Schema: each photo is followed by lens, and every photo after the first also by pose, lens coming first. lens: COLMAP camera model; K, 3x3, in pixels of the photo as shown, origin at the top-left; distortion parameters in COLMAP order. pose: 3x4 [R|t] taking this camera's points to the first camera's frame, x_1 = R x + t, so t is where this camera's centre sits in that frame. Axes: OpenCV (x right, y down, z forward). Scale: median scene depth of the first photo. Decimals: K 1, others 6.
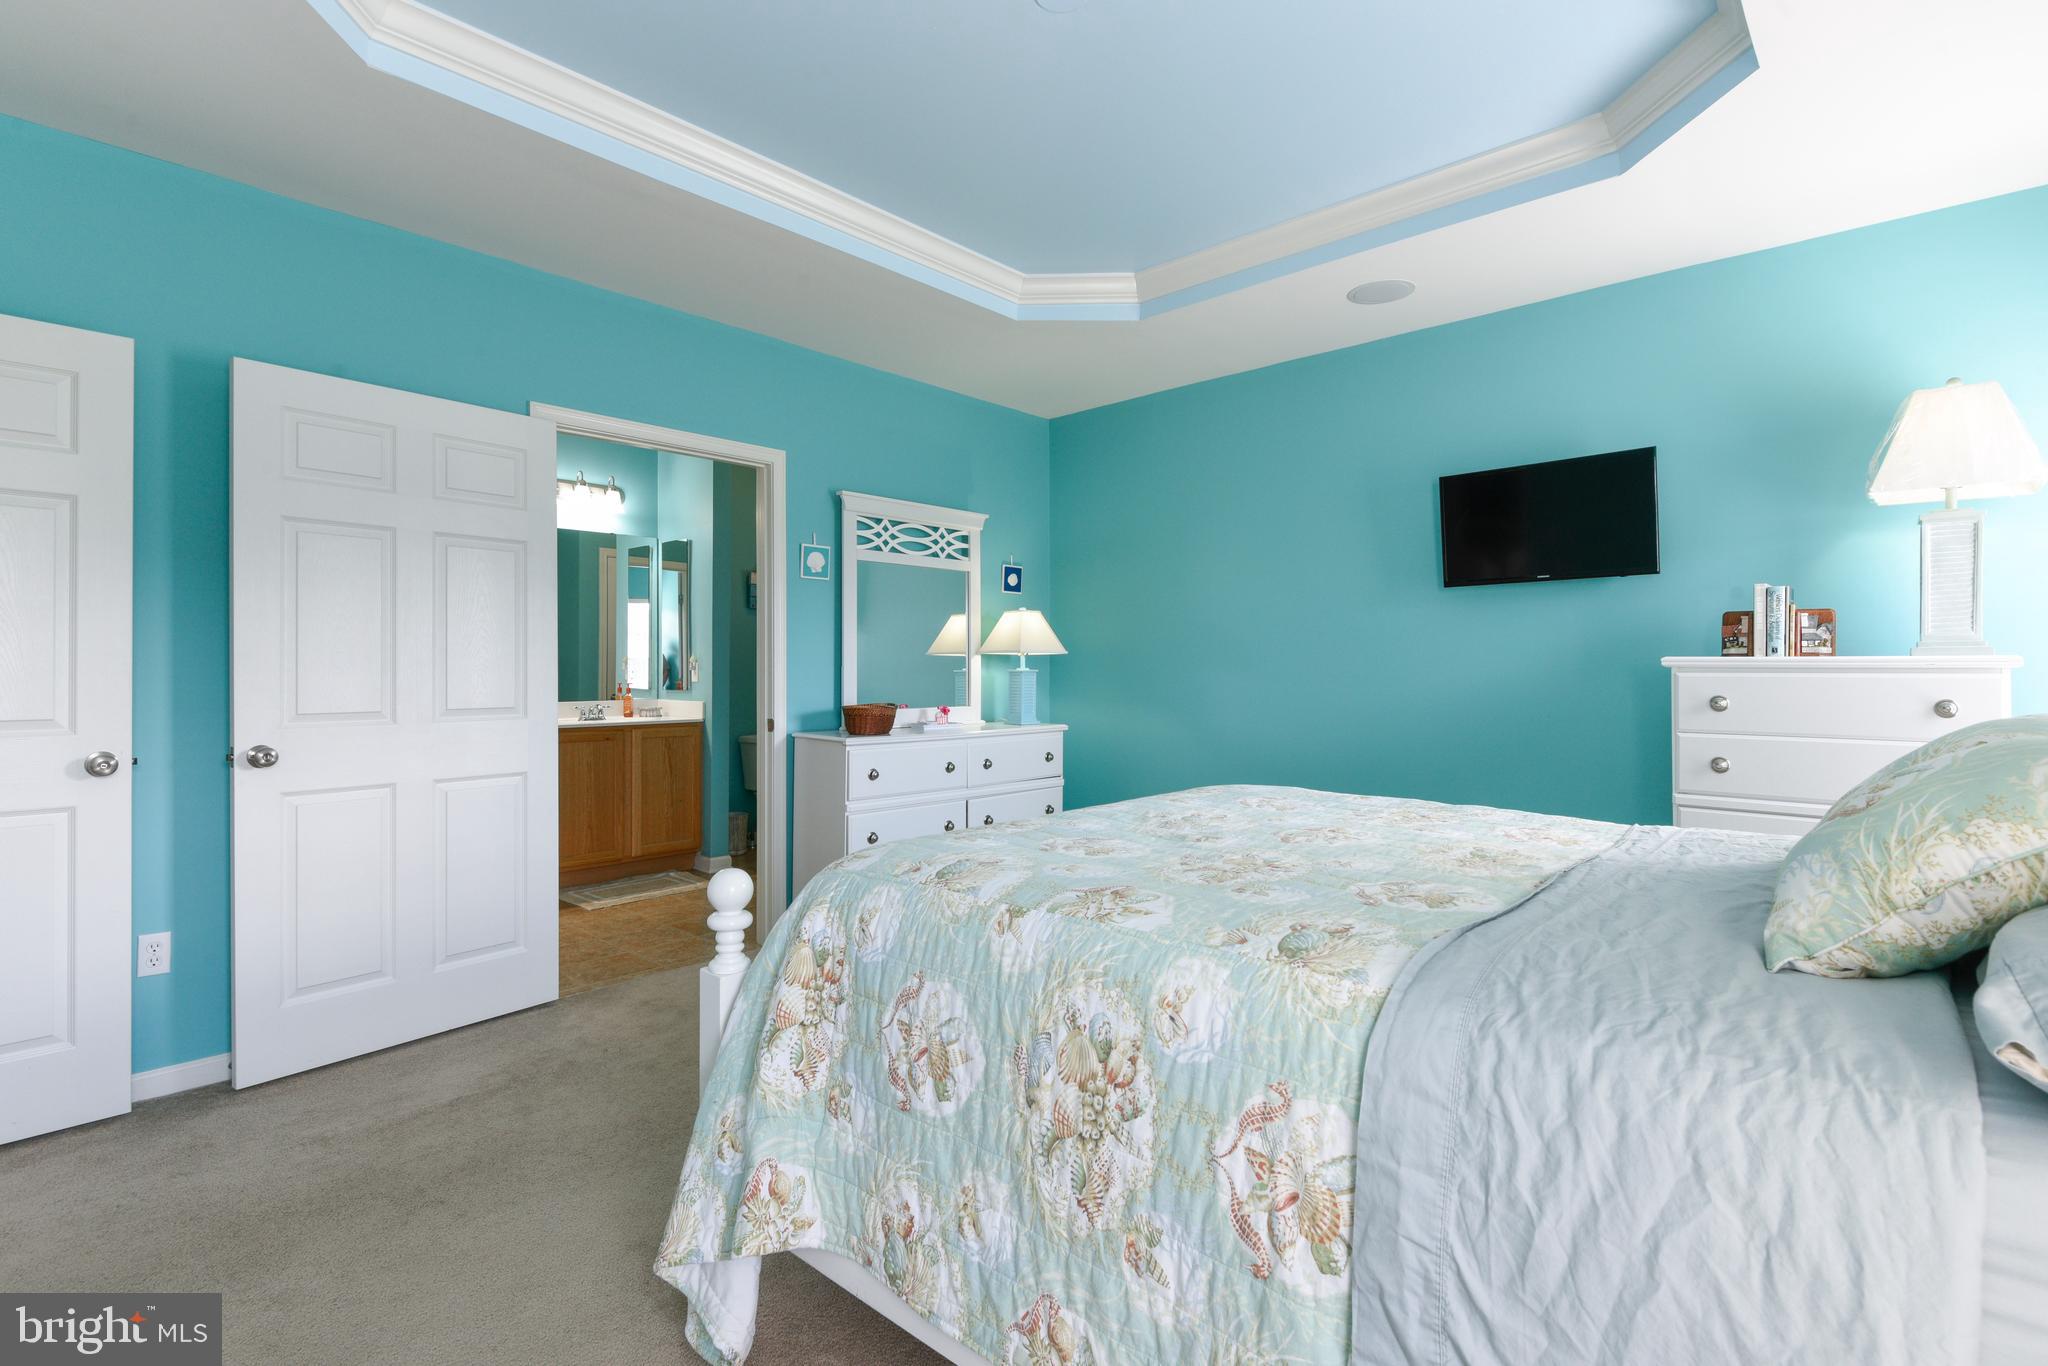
lens RADIAL K [[946.6, 0, 1017.9], [0, 946.6, 677.0], [0, 0, 1]] dist [0.003572, 0.000166]
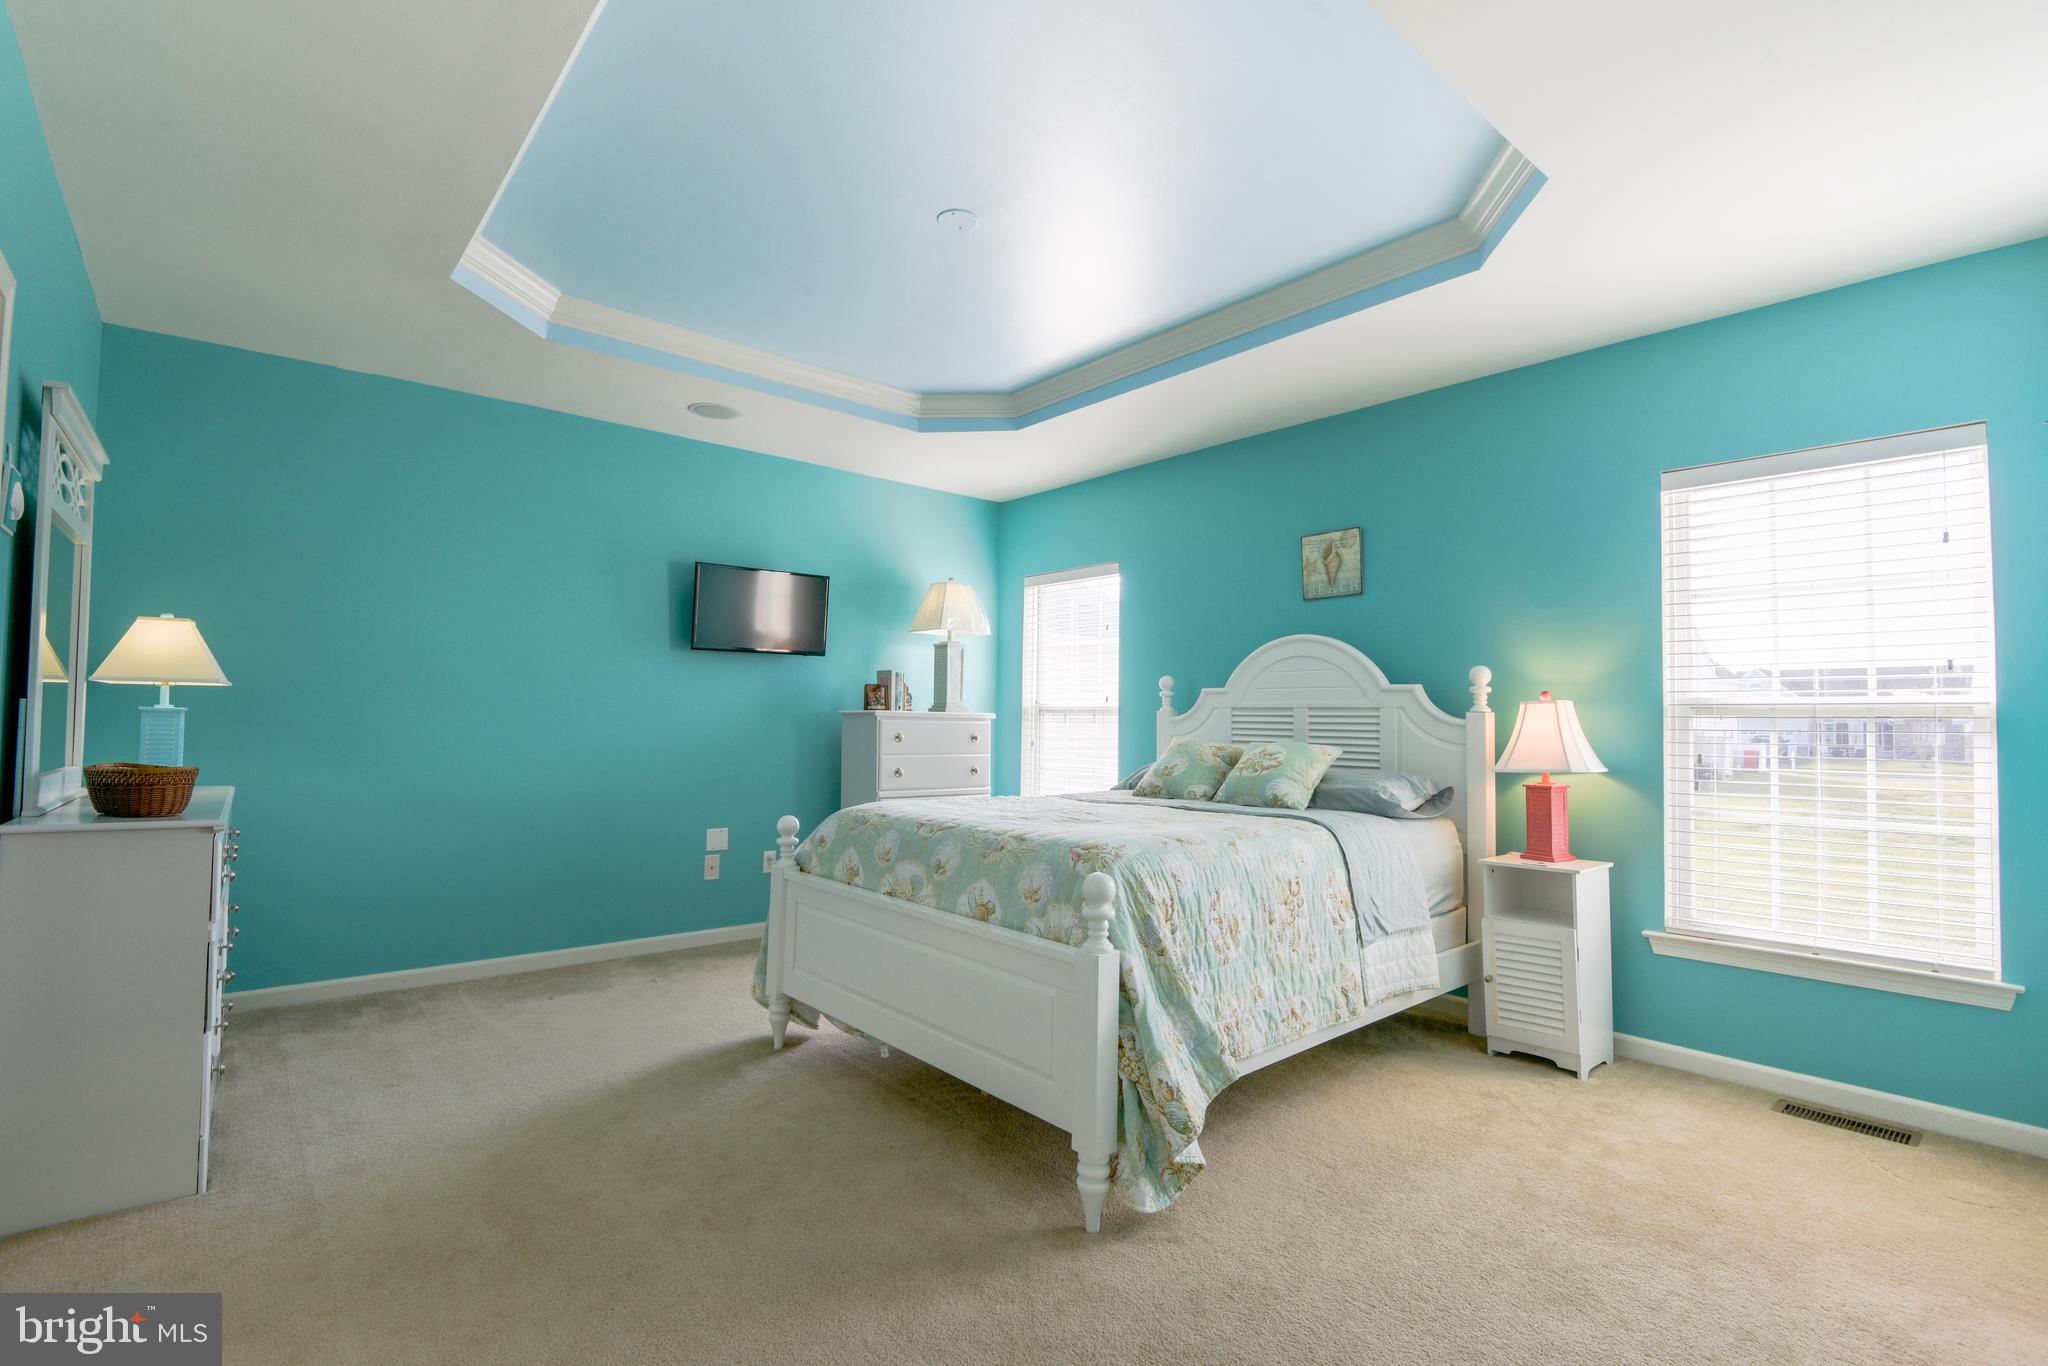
lens RADIAL K [[946.6, 0, 1018.1], [0, 946.6, 690.8], [0, 0, 1]] dist [0.003572, 0.000166]
pose [[0.119902, 0.030626, 0.992313, -2.011488], [-0.008128, 0.999521, -0.029866, -0.016467], [-0.992752, -0.004484, 0.120094, 1.176953]]
